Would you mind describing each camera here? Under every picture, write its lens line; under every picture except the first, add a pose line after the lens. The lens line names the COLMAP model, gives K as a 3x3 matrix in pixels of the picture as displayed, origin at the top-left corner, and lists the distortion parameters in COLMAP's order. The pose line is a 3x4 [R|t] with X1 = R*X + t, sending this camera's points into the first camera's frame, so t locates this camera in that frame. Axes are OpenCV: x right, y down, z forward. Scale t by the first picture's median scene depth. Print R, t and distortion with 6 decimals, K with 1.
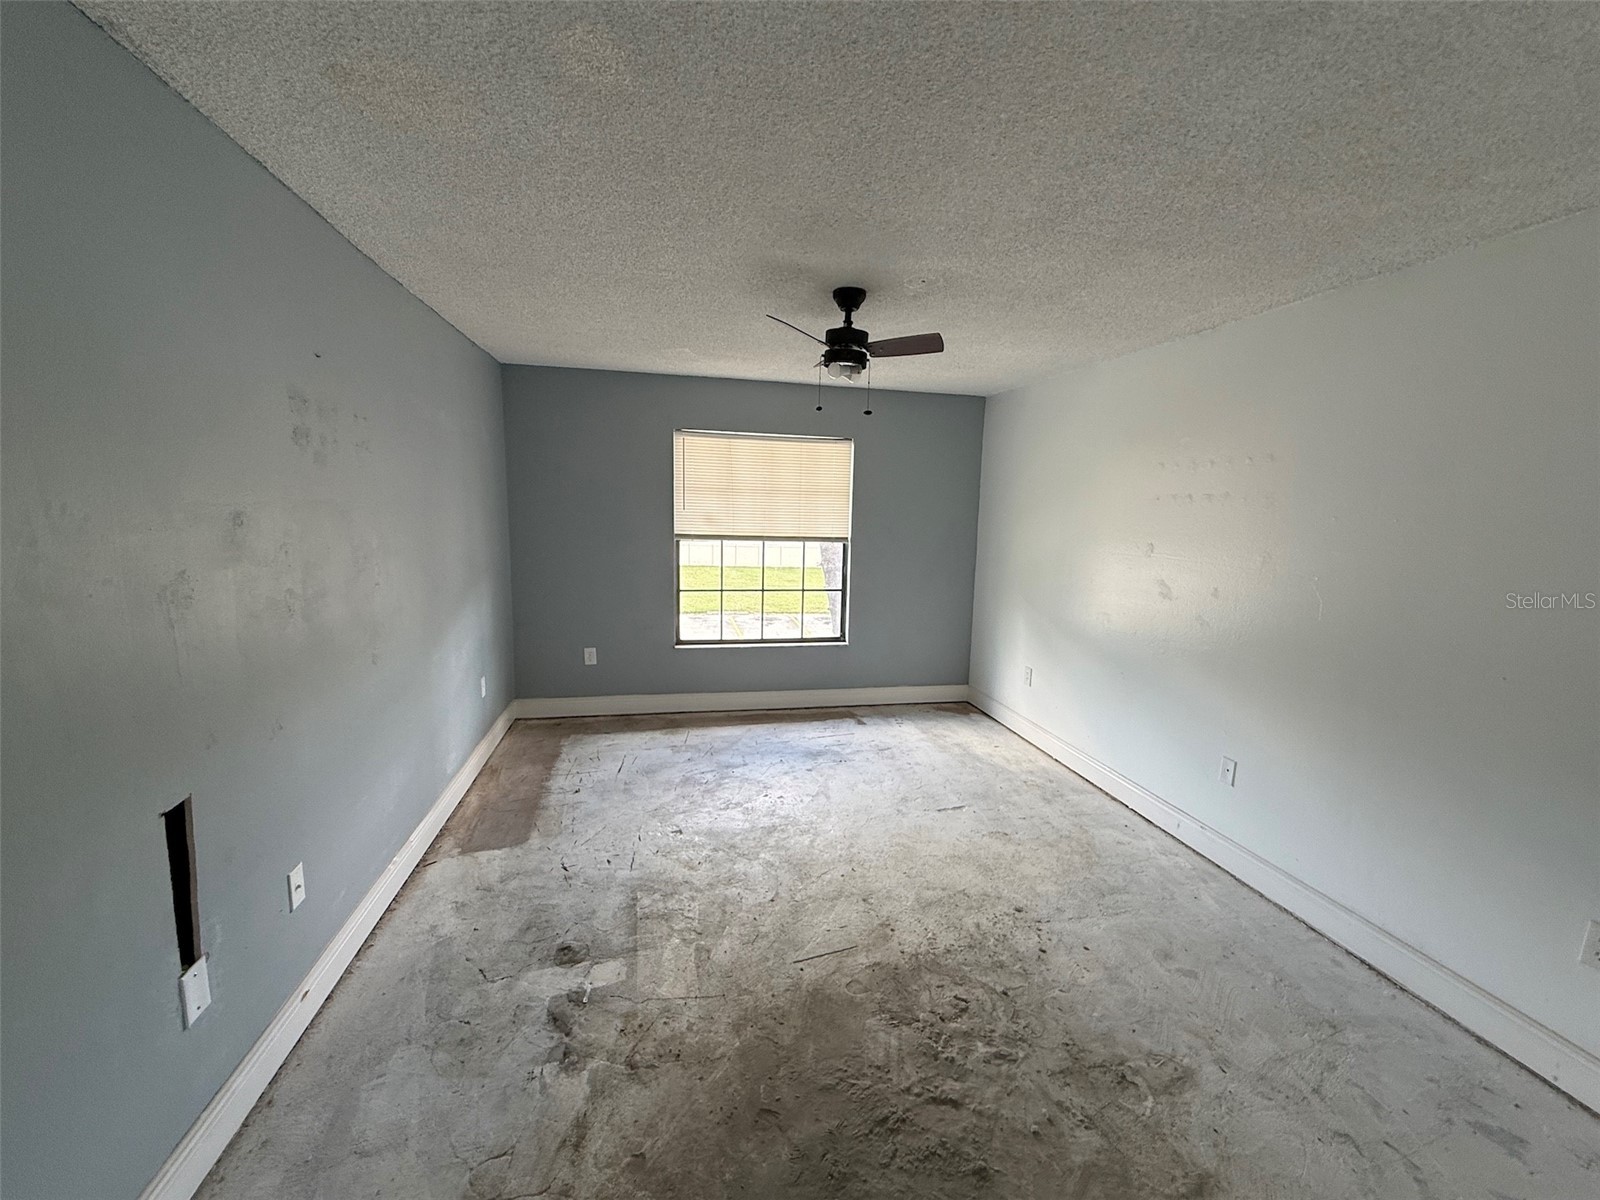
lens RADIAL K [[641.3, 0, 794.5], [0, 641.3, 600.3], [0, 0, 1]] dist [-0.000428, 0.000092]
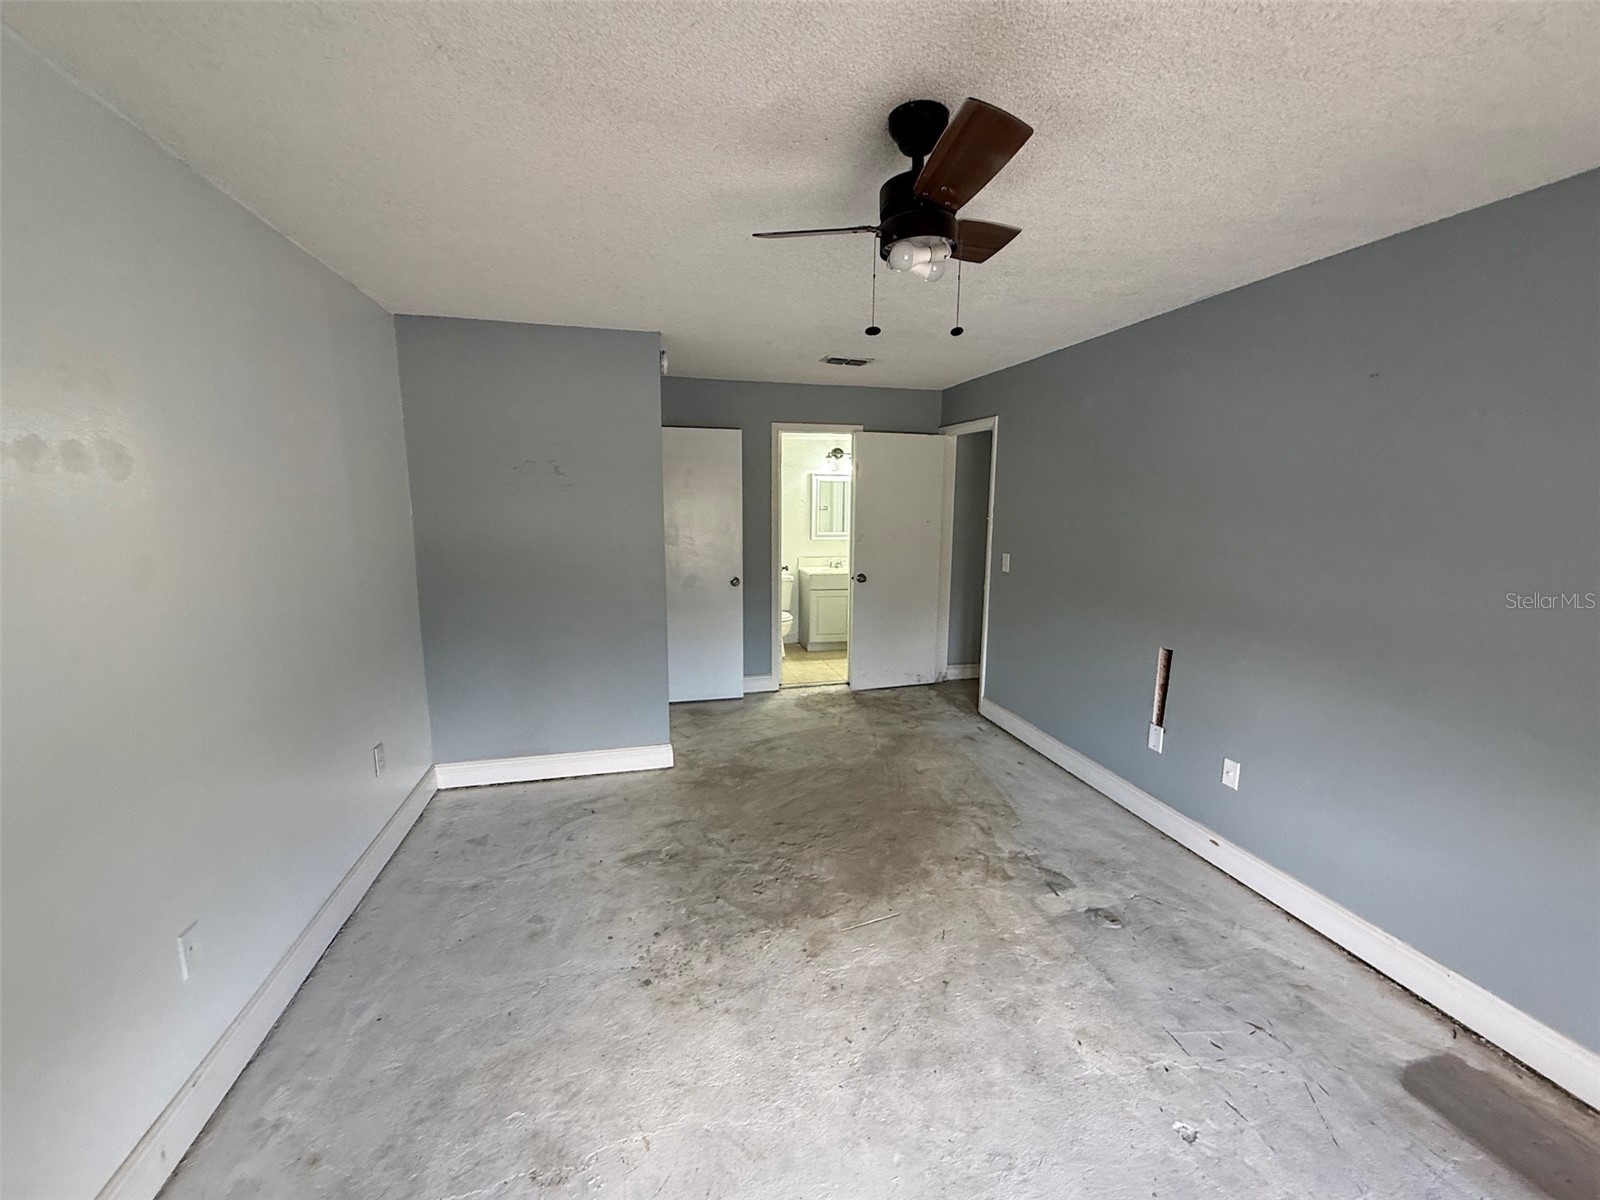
lens RADIAL K [[651.7, 0, 809.4], [0, 651.7, 593.3], [0, 0, 1]] dist [-0.000336, 0.000040]
pose [[-0.997861, -0.024035, -0.060787, 0.245019], [-0.040641, 0.956477, 0.288962, -0.293432], [0.051196, 0.290815, -0.955409, 1.996923]]
